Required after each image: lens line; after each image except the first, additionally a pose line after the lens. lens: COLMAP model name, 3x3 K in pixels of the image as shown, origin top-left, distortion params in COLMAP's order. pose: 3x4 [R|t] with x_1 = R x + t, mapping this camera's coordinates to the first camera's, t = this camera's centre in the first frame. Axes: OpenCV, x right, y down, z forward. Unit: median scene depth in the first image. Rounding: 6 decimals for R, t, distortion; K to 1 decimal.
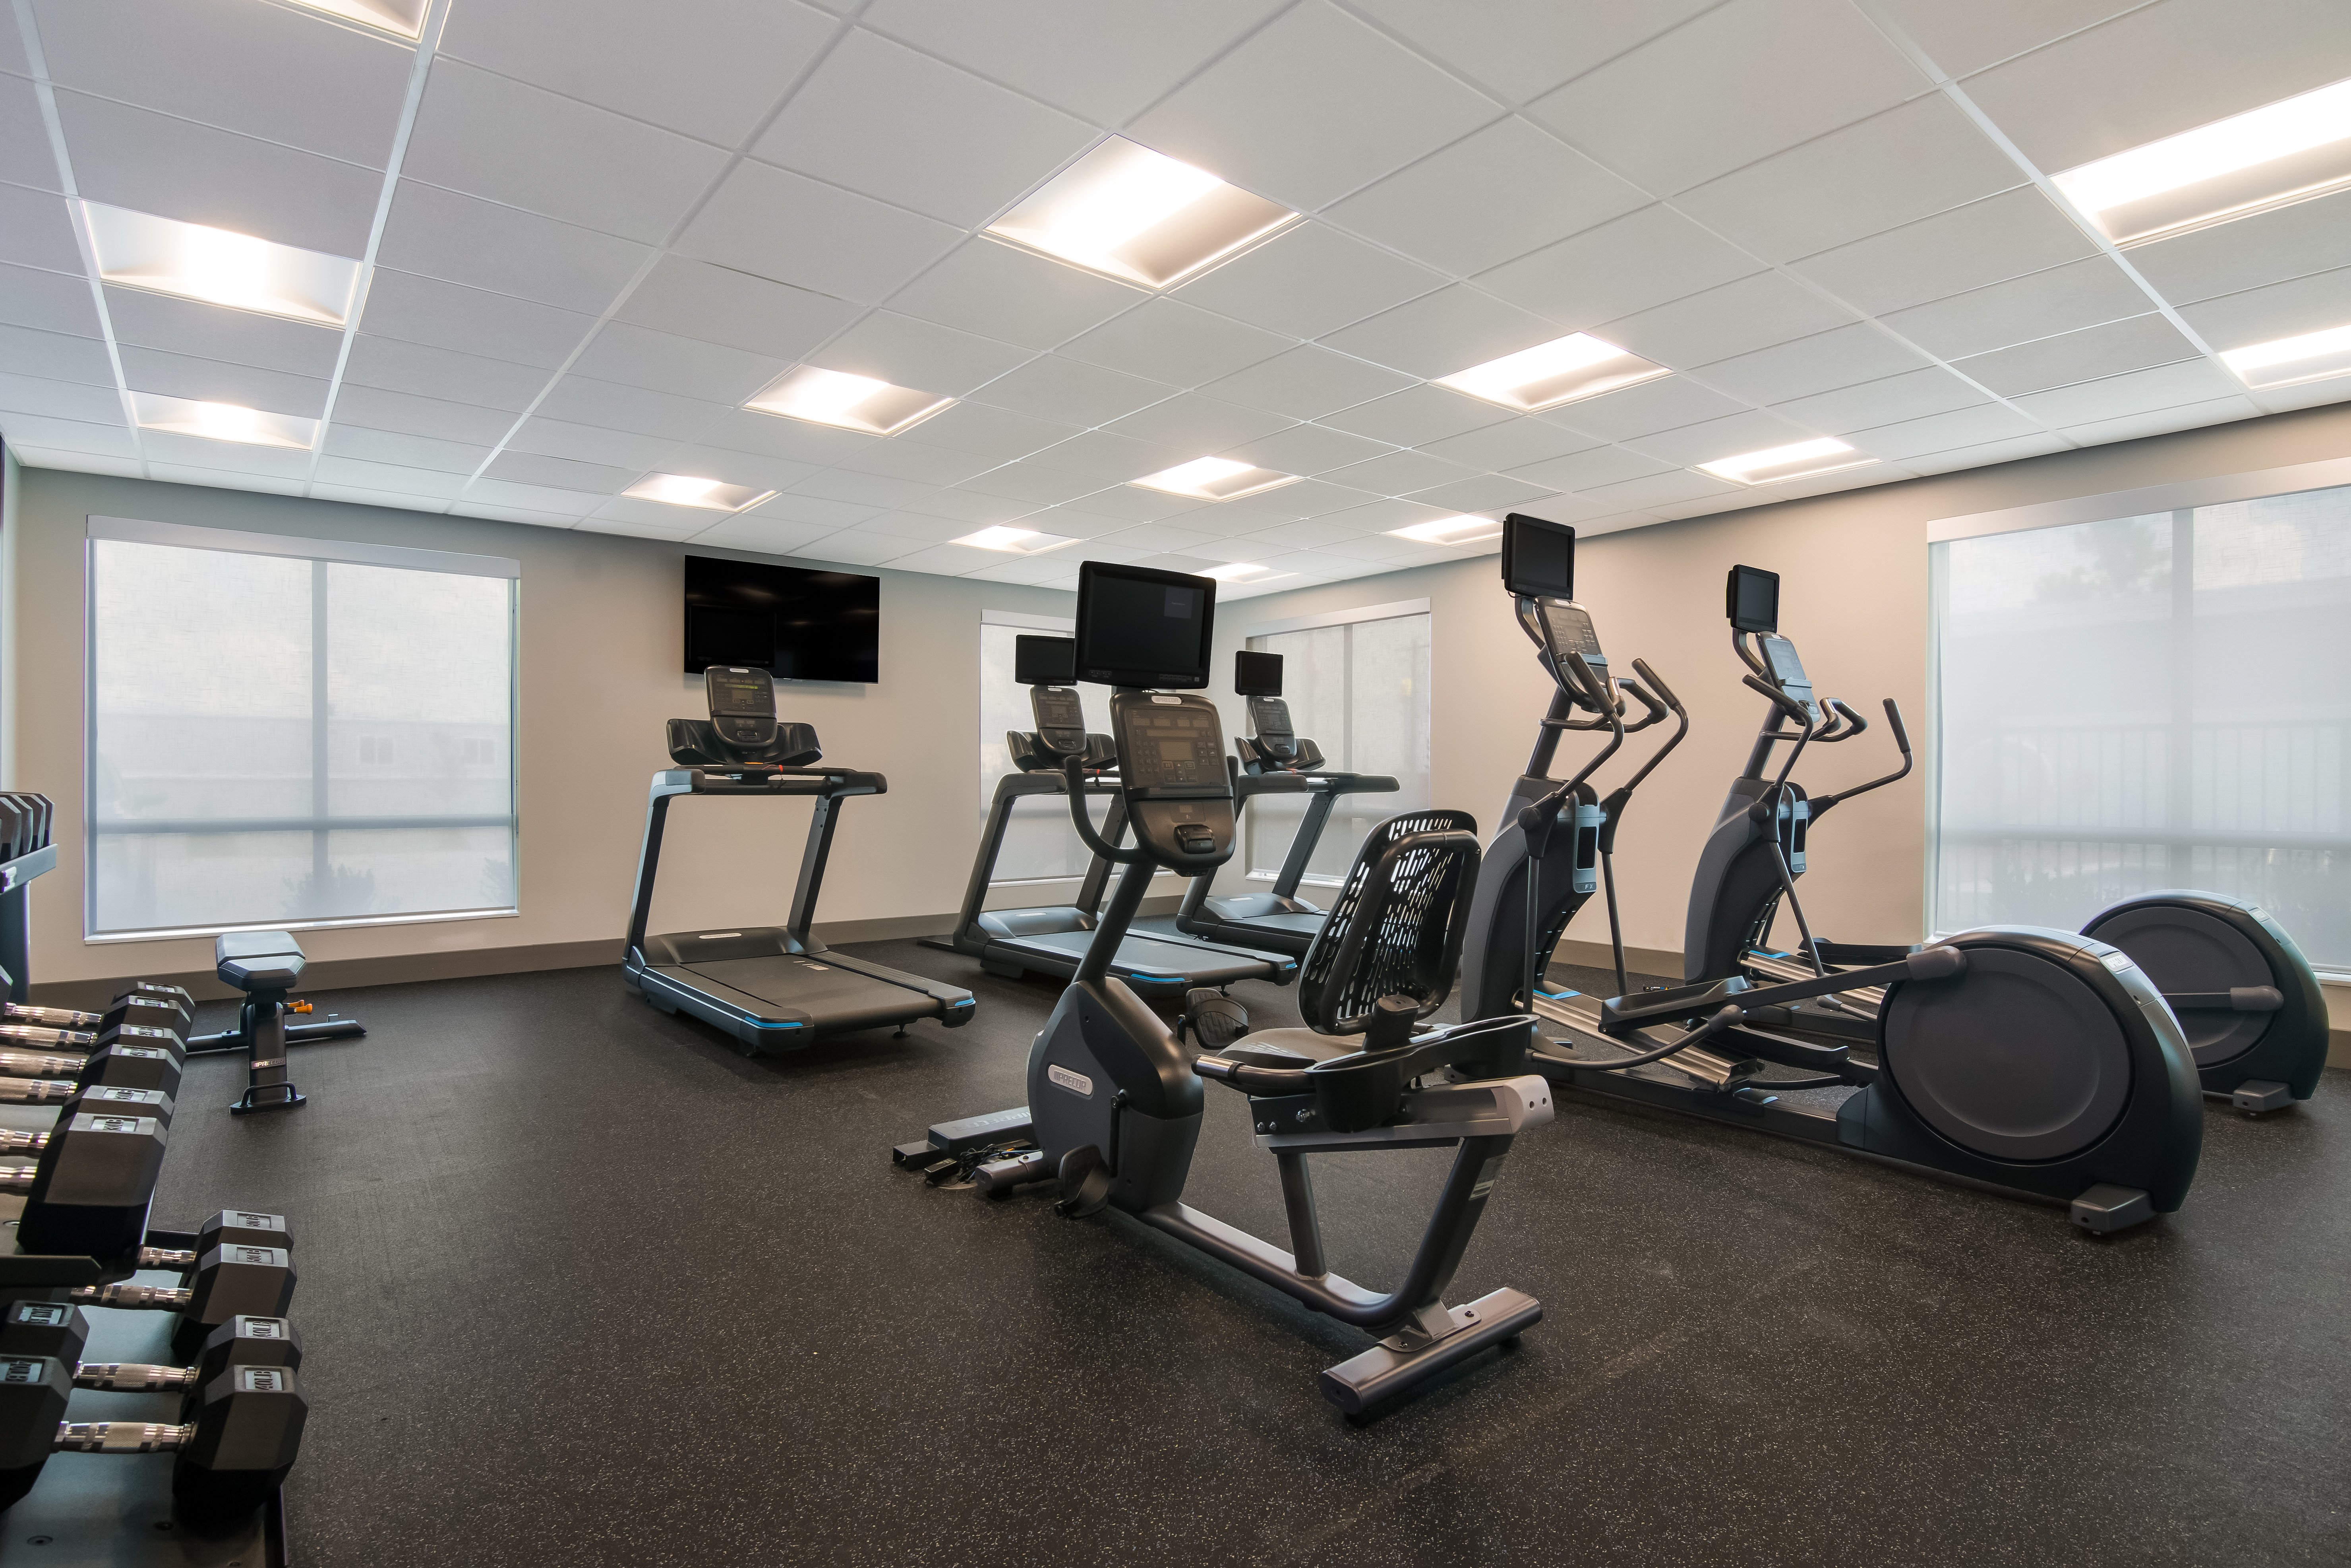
lens RADIAL K [[1160.8, 0, 1181.2], [0, 1160.8, 737.3], [0, 0, 1]] dist [0.013813, 0.000071]
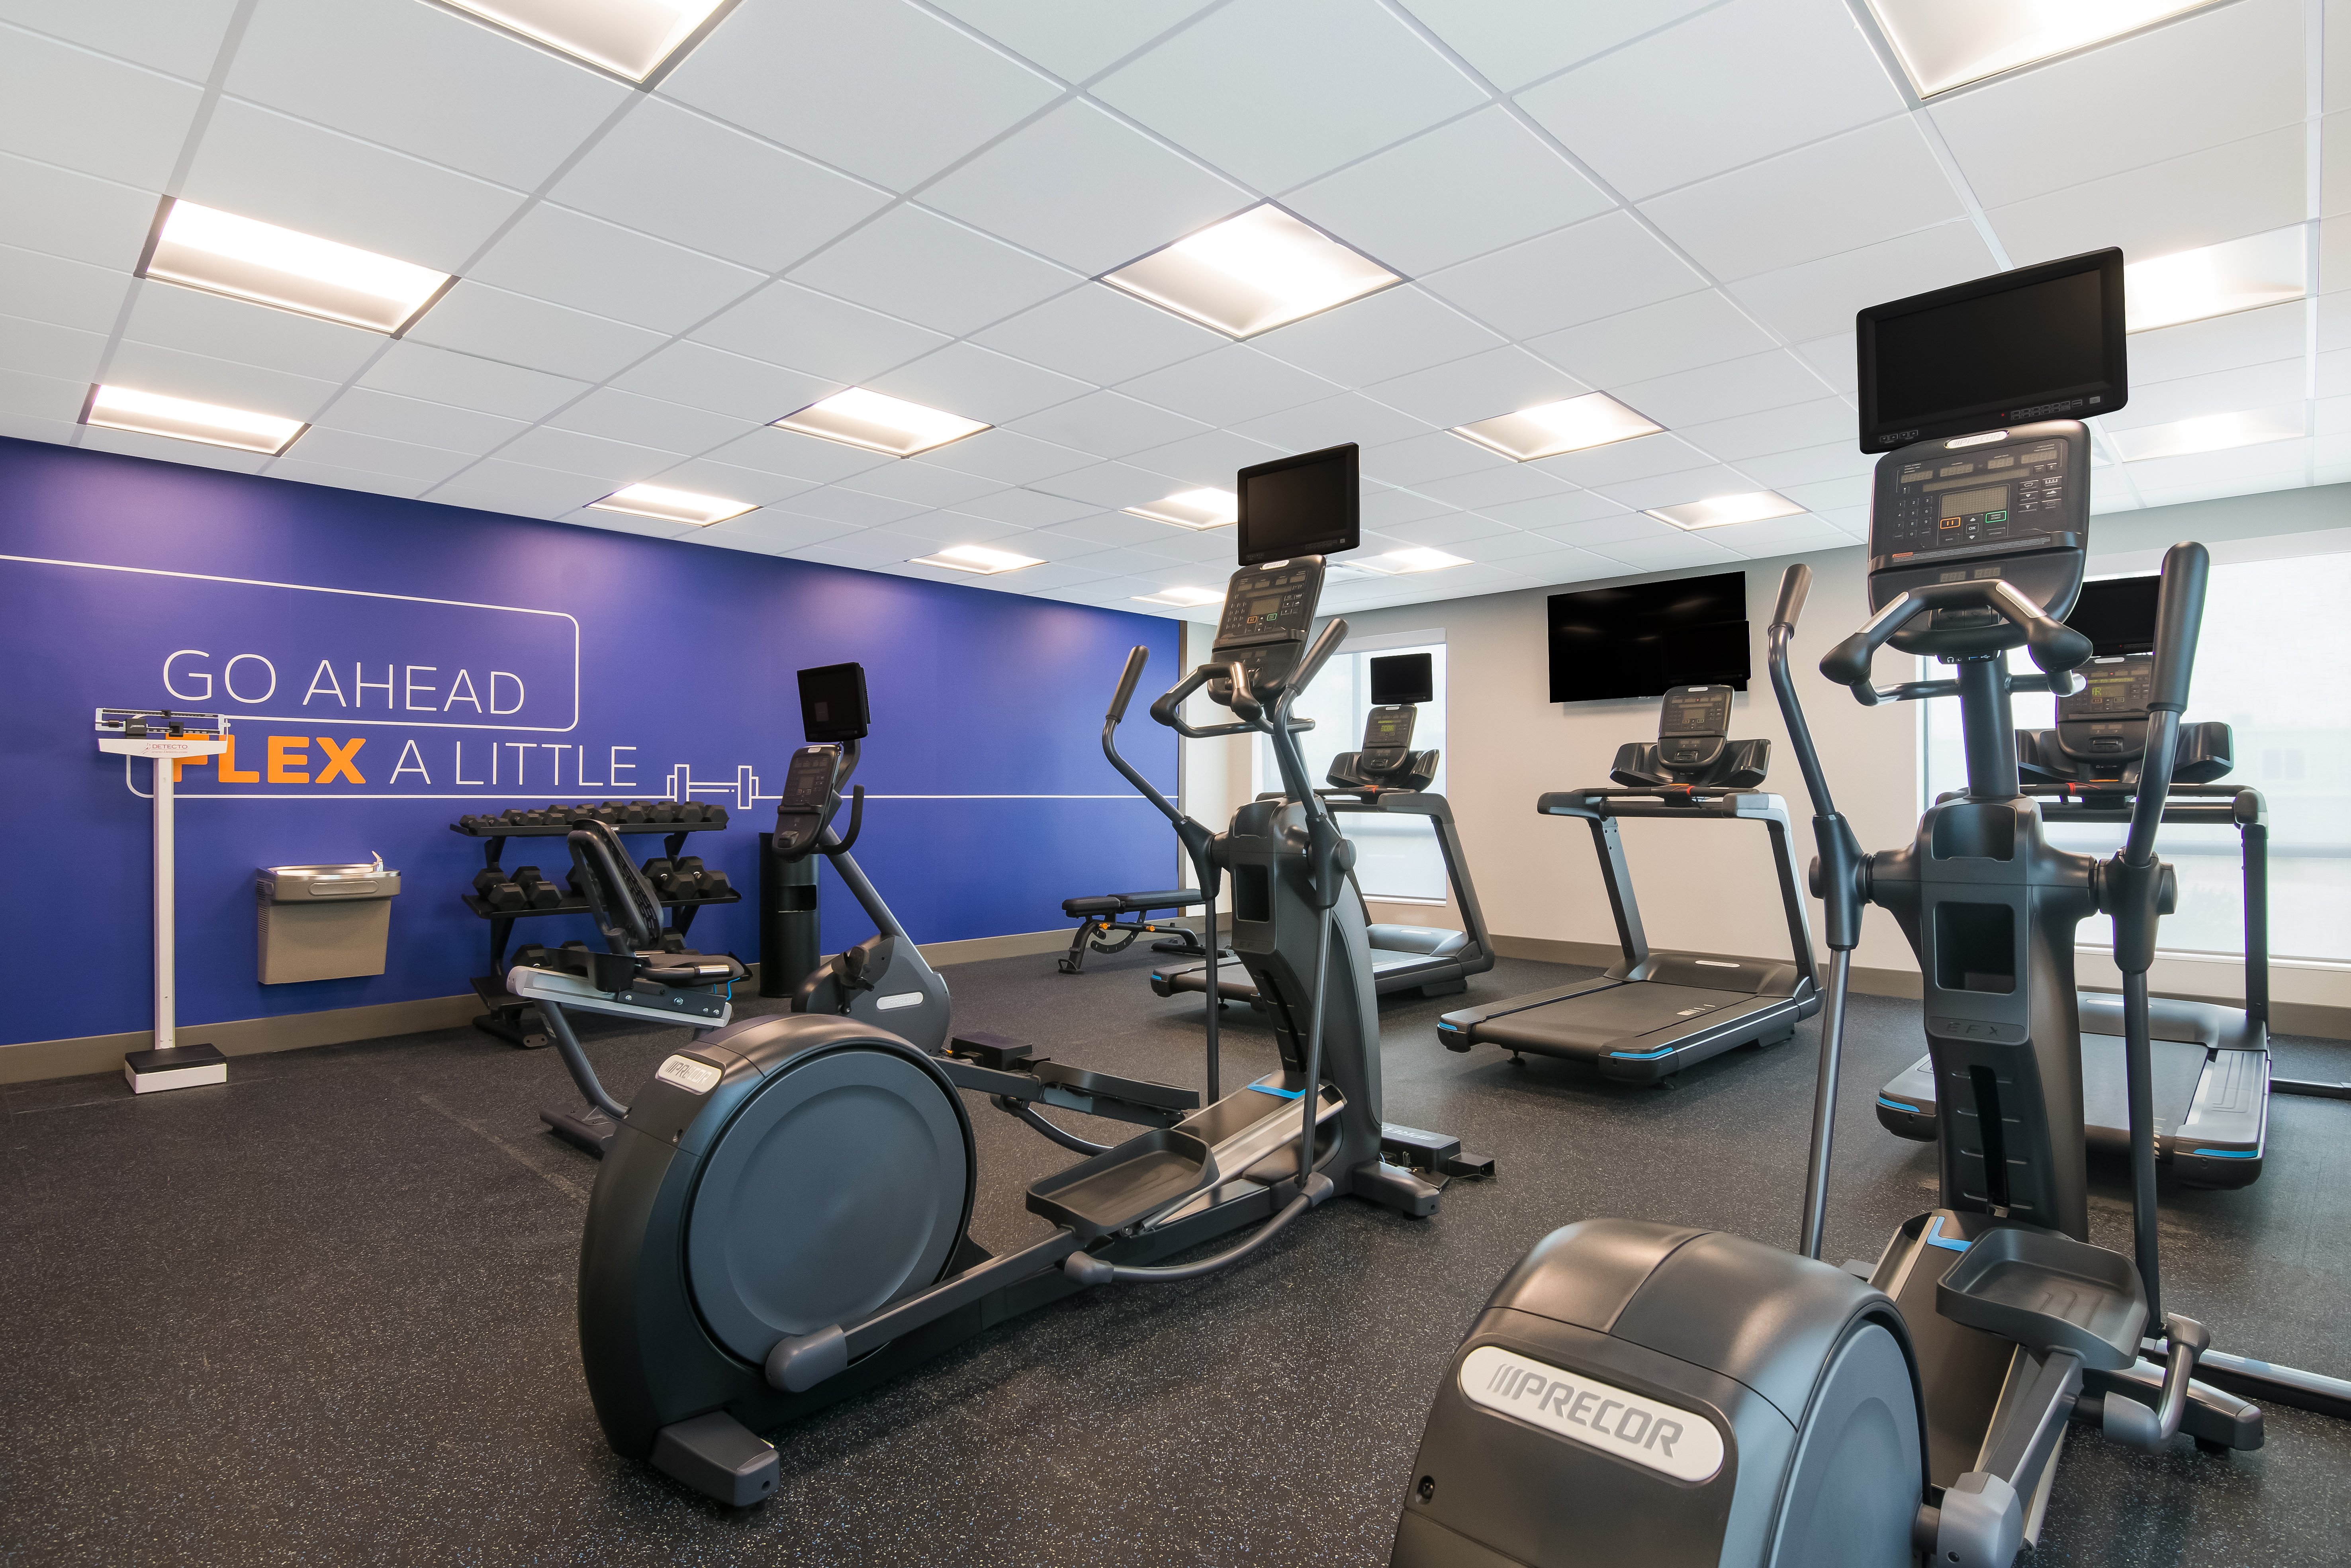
lens RADIAL K [[1198.0, 0, 1187.0], [0, 1198.0, 792.4], [0, 0, 1]] dist [-0.001026, -0.000160]
pose [[0.128938, -0.008244, -0.991618, 0.598666], [0.034301, 0.999404, -0.003849, 0.019536], [0.991059, -0.033517, 0.129144, 0.478624]]
